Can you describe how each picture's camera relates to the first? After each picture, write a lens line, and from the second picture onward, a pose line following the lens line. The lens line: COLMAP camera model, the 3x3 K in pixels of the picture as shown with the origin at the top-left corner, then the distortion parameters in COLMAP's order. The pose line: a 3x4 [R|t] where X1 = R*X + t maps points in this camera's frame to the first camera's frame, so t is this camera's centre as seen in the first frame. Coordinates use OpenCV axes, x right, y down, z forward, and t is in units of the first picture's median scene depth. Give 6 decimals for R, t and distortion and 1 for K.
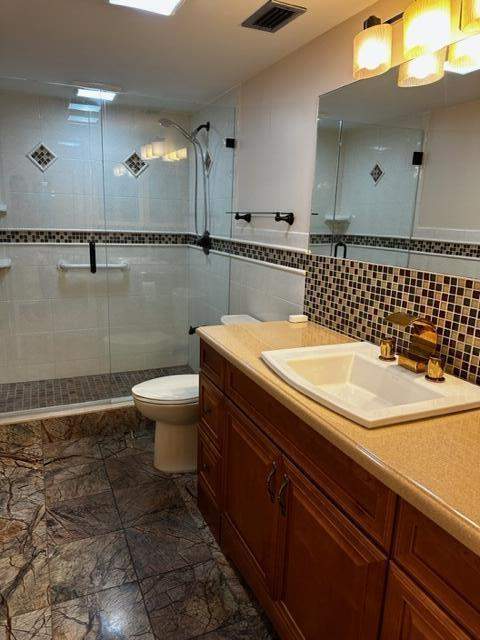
lens RADIAL K [[448.5, 0, 240.8], [0, 448.5, 324.1], [0, 0, 1]] dist [0.090530, -0.138181]
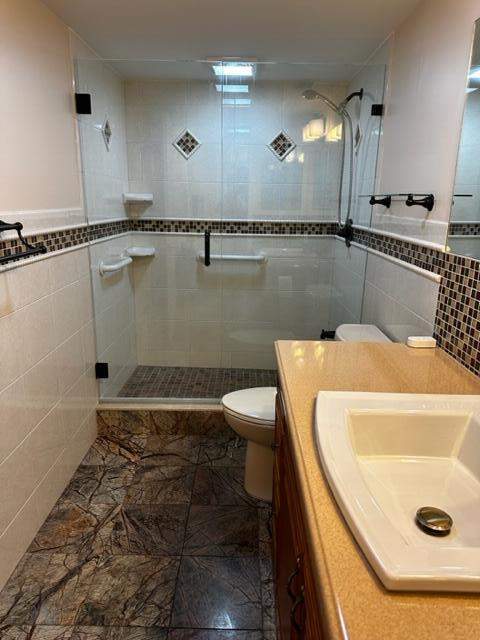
lens RADIAL K [[448.5, 0, 240.8], [0, 448.5, 324.1], [0, 0, 1]] dist [0.090530, -0.138181]
pose [[0.909637, 0.095236, -0.404340, 0.122102], [-0.085657, 0.995449, 0.041762, -0.036235], [0.406477, -0.003354, 0.913655, 0.173573]]
